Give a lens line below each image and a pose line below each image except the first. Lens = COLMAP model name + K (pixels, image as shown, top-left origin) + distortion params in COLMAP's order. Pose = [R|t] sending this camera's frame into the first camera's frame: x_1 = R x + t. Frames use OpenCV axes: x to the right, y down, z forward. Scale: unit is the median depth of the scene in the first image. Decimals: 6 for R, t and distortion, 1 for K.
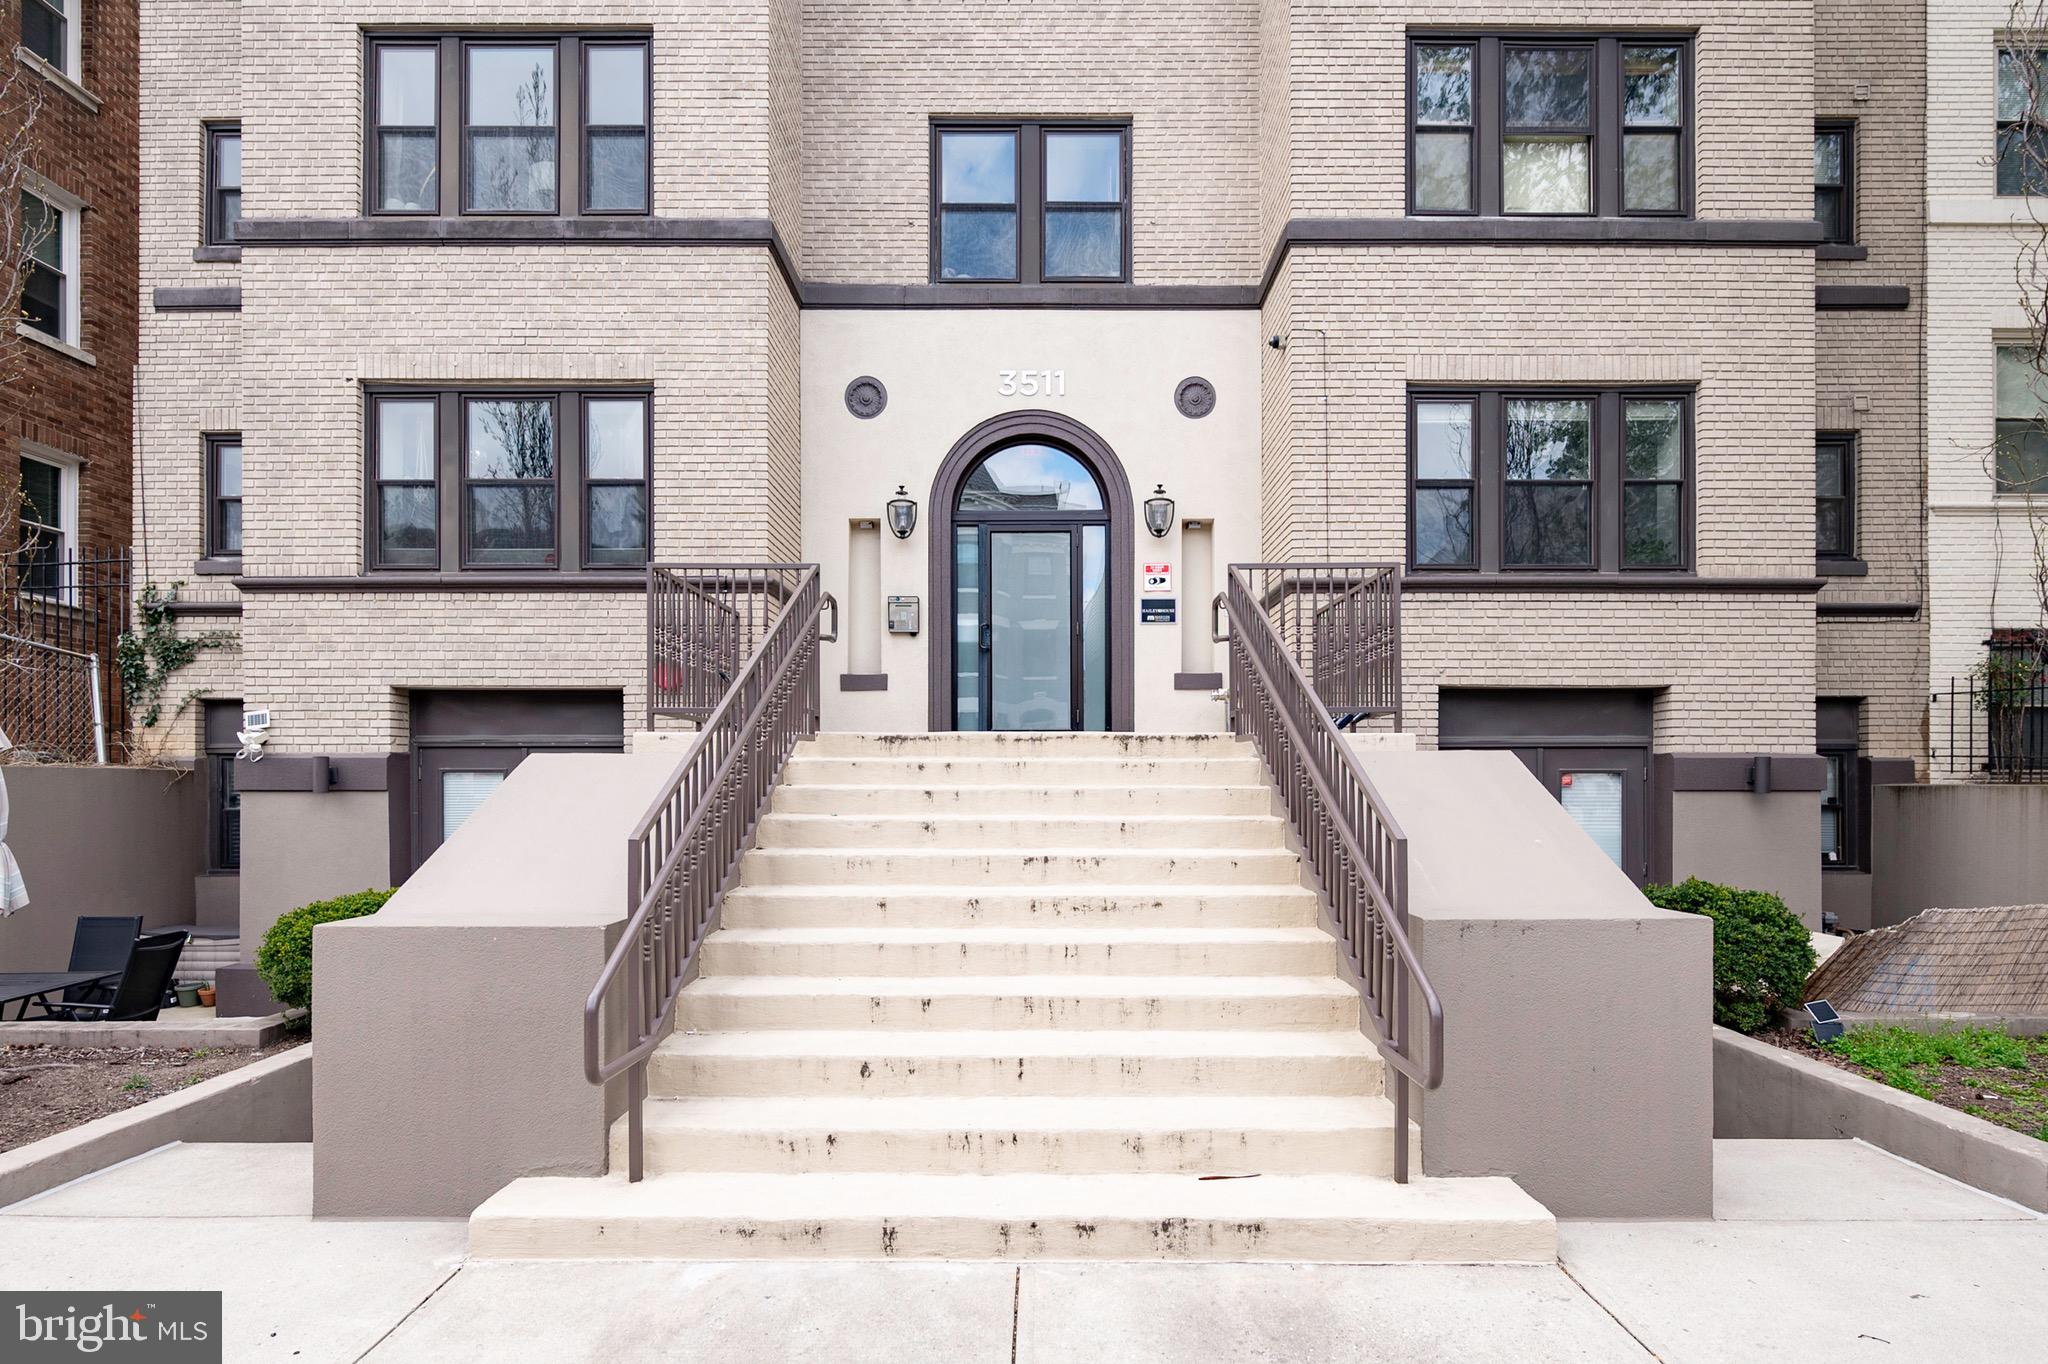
lens RADIAL K [[887.0, 0, 1046.4], [0, 887.0, 746.4], [0, 0, 1]] dist [-0.002255, -0.001058]
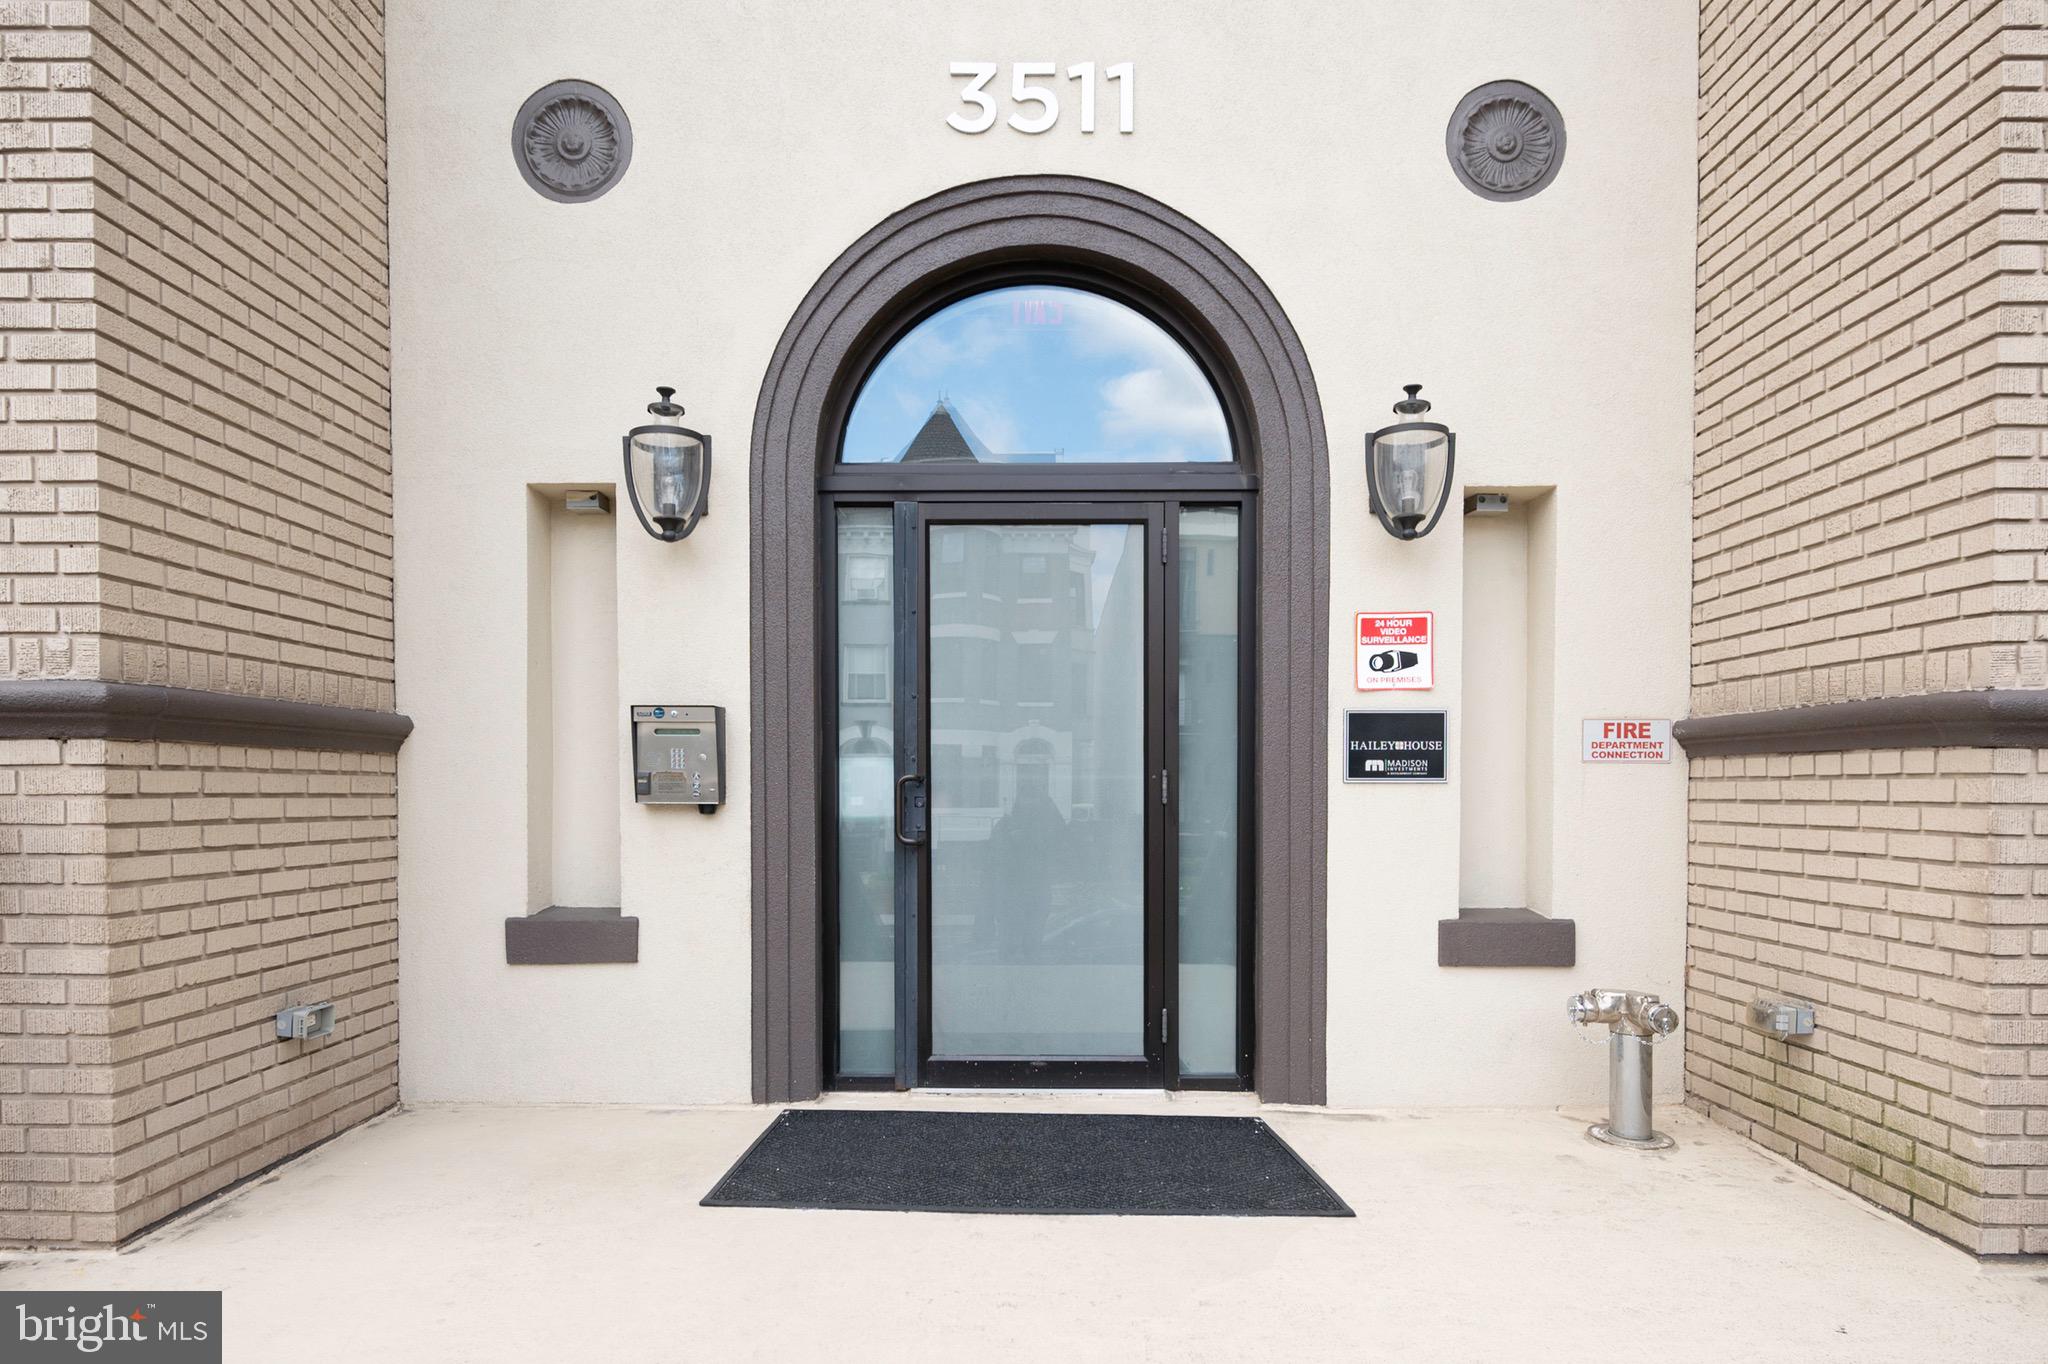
lens RADIAL K [[827.8, 0, 1044.7], [0, 827.8, 737.6], [0, 0, 1]] dist [0.002842, 0.000305]
pose [[0.999978, 0.003386, -0.005752, -0.012439], [-0.003295, 0.999869, 0.015876, -0.161136], [0.005805, -0.015856, 0.999857, 0.666821]]
